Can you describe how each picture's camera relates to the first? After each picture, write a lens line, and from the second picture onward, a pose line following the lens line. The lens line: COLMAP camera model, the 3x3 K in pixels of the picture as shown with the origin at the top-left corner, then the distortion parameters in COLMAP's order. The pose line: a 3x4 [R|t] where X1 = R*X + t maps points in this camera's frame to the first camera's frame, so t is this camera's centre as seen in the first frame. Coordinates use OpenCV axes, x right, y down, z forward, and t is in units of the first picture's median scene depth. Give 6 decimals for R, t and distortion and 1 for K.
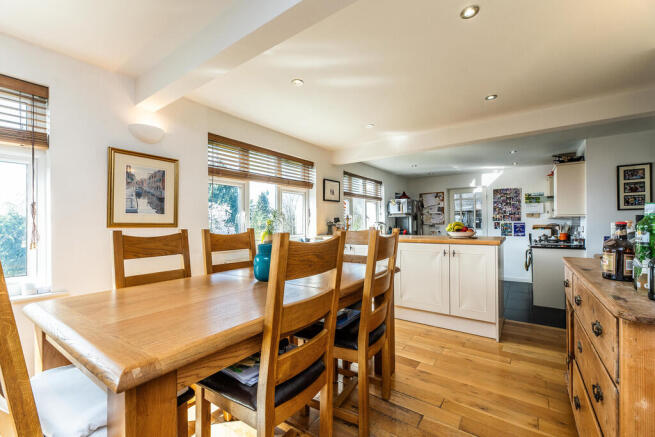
lens RADIAL K [[275.5, 0, 325.4], [0, 275.5, 221.6], [0, 0, 1]] dist [0.038229, 0.000416]
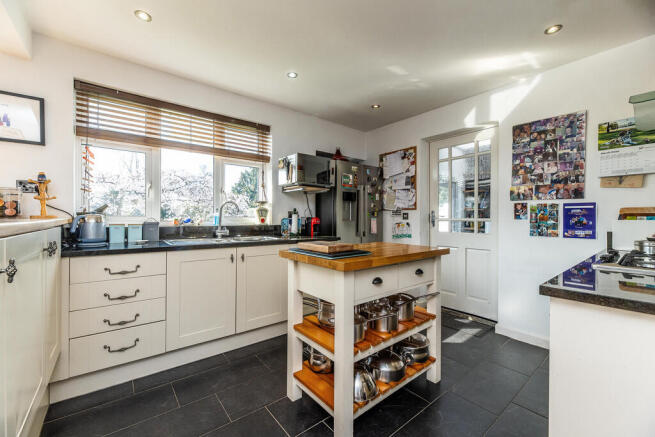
lens RADIAL K [[275.5, 0, 329.3], [0, 275.5, 216.8], [0, 0, 1]] dist [0.038229, 0.000416]
pose [[0.964905, 0.011026, -0.262368, 0.445424], [-0.010025, 0.999936, 0.005154, 0.023355], [0.262408, -0.002343, 0.964954, 0.515450]]
